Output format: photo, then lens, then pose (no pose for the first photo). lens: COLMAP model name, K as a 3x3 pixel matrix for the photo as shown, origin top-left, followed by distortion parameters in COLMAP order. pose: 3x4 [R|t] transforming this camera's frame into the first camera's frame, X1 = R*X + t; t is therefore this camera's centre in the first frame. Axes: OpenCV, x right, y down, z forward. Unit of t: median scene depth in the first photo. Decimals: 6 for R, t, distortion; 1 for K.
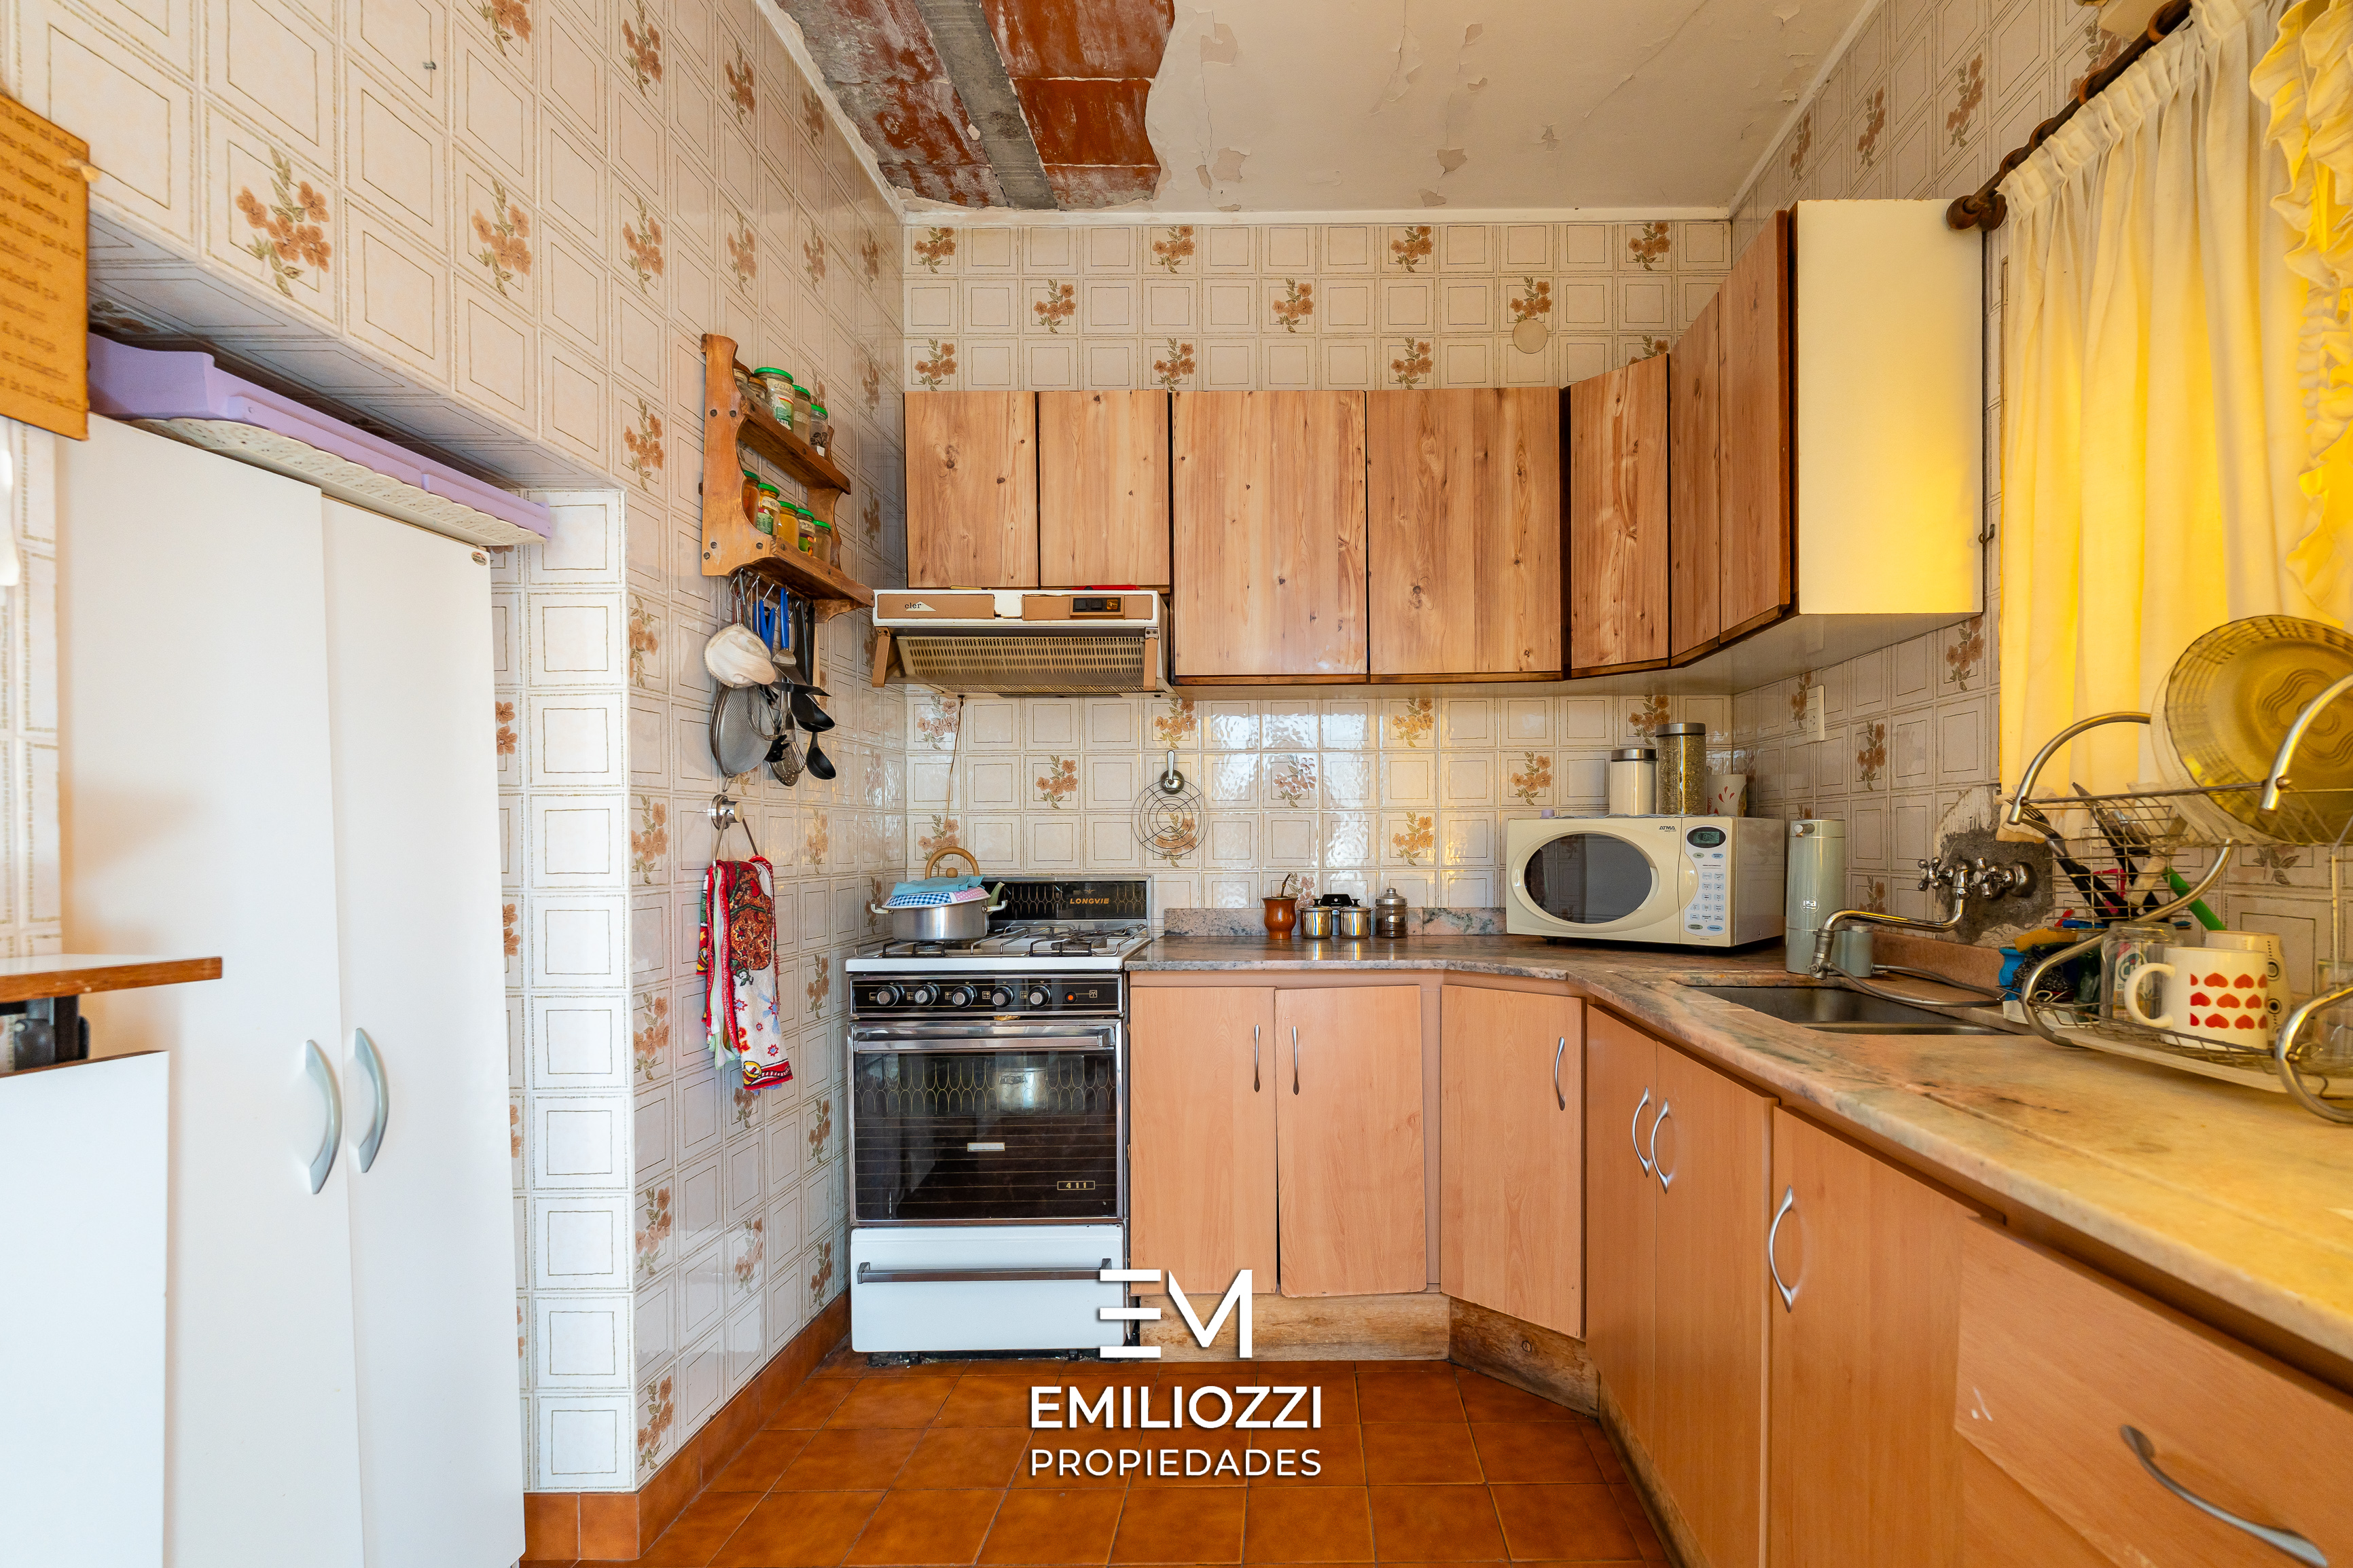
lens RADIAL K [[1087.1, 0, 1169.6], [0, 1087.1, 844.3], [0, 0, 1]] dist [-0.003890, 0.000827]
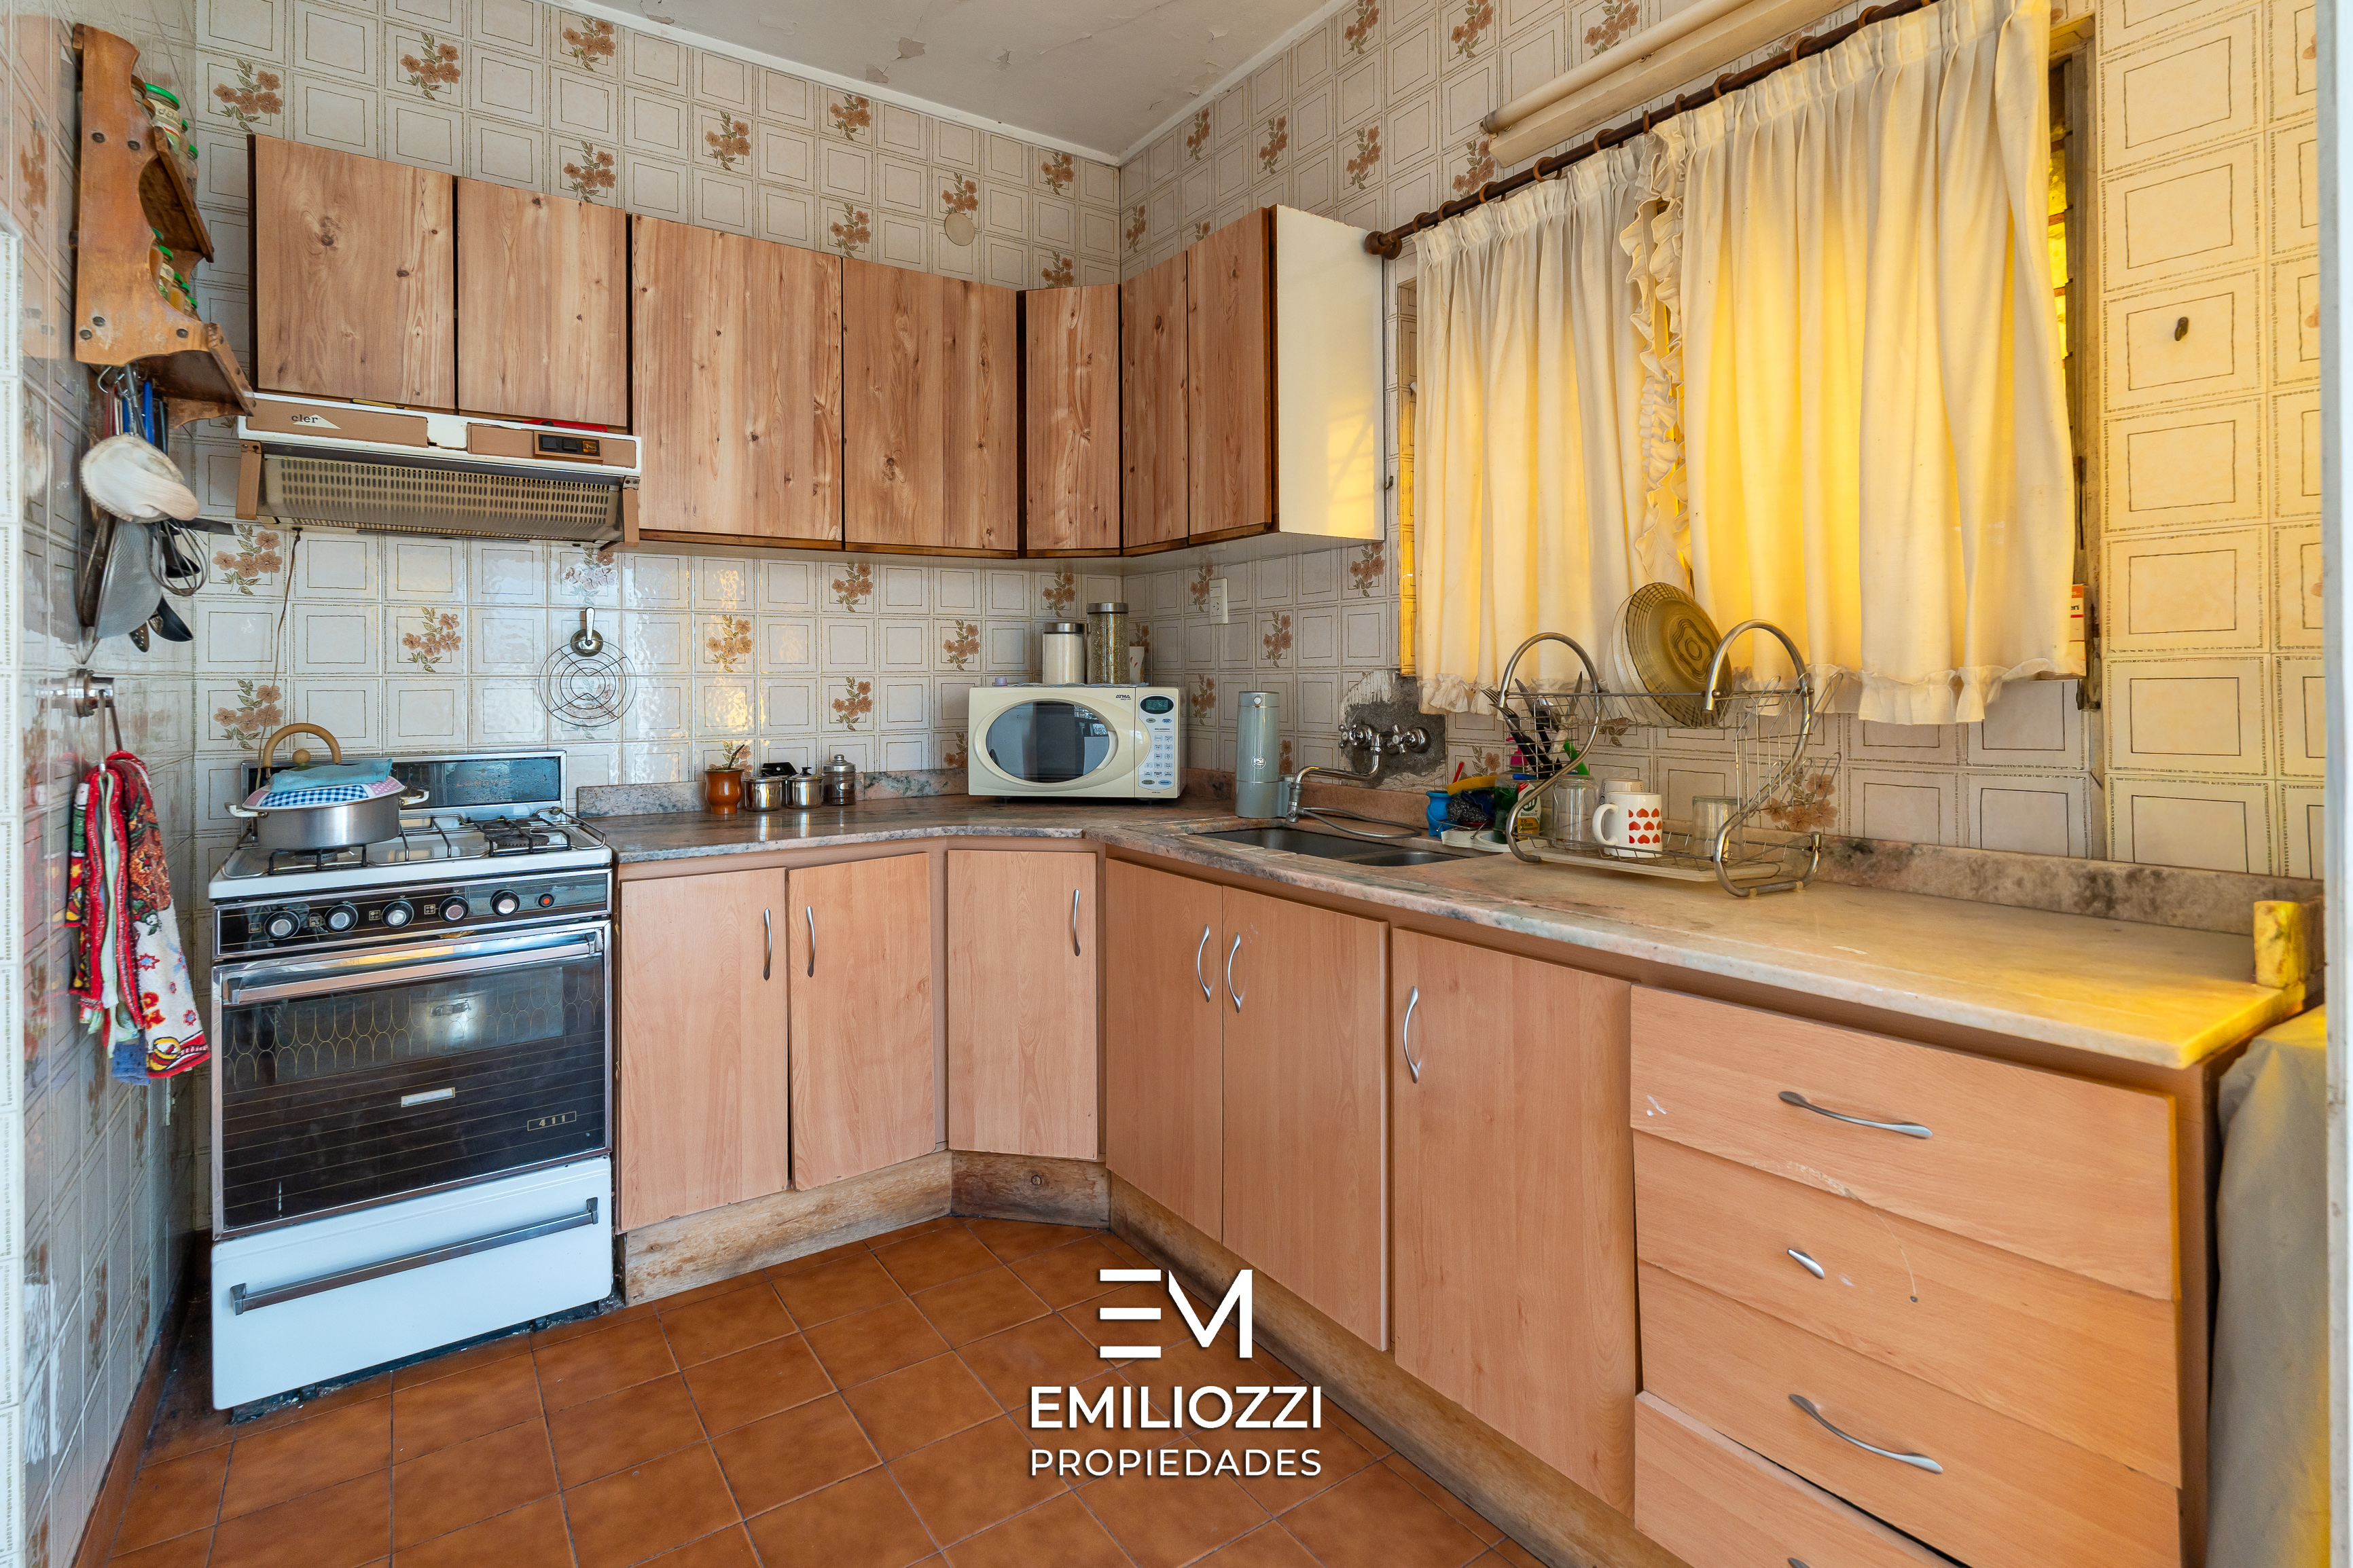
lens RADIAL K [[1105.9, 0, 1125.6], [0, 1105.9, 677.4], [0, 0, 1]] dist [-0.004964, 0.000902]
pose [[0.839240, 0.001590, 0.543759, -0.178668], [0.008296, 0.999842, -0.015728, -0.017363], [-0.543698, 0.017710, 0.839094, 0.020351]]
